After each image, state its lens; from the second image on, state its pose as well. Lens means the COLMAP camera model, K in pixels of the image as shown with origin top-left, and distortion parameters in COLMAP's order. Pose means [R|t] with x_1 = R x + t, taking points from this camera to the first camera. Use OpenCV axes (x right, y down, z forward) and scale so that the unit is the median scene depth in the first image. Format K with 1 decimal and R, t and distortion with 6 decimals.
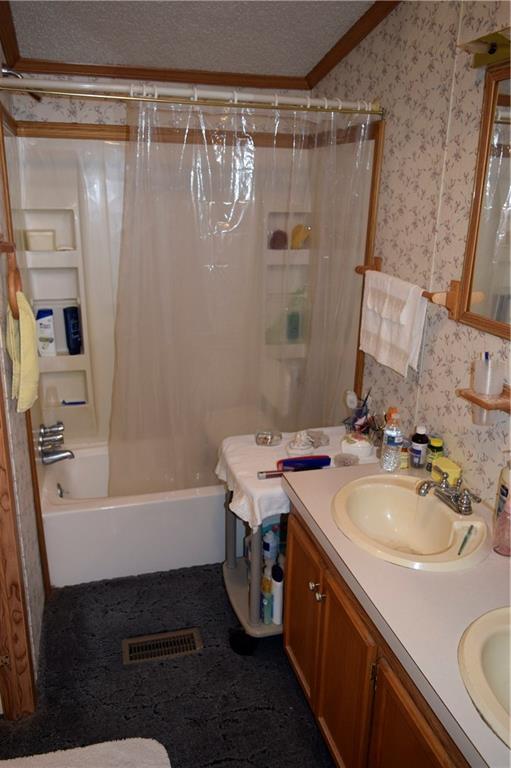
lens RADIAL K [[597.6, 0, 256.2], [0, 597.6, 386.1], [0, 0, 1]] dist [-0.014977, -0.000285]
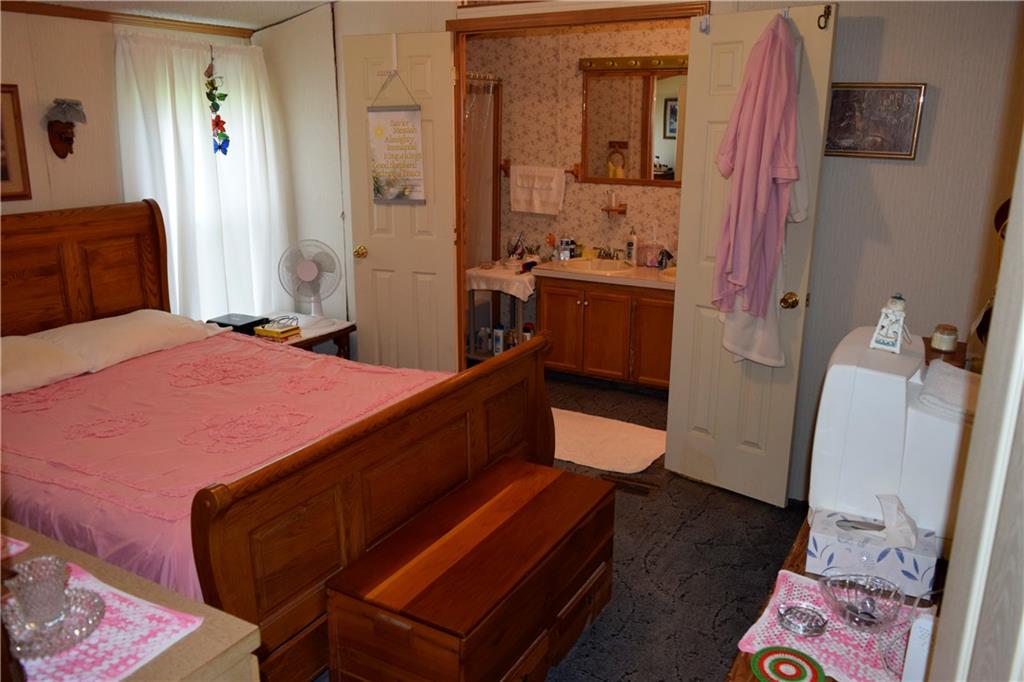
lens RADIAL K [[796.8, 0, 513.6], [0, 796.8, 339.3], [0, 0, 1]] dist [-0.014977, -0.000285]
pose [[0.716748, -0.206730, 0.665984, -1.746668], [0.228998, 0.971859, 0.055223, 0.212477], [-0.658659, 0.112928, 0.743919, -0.851695]]
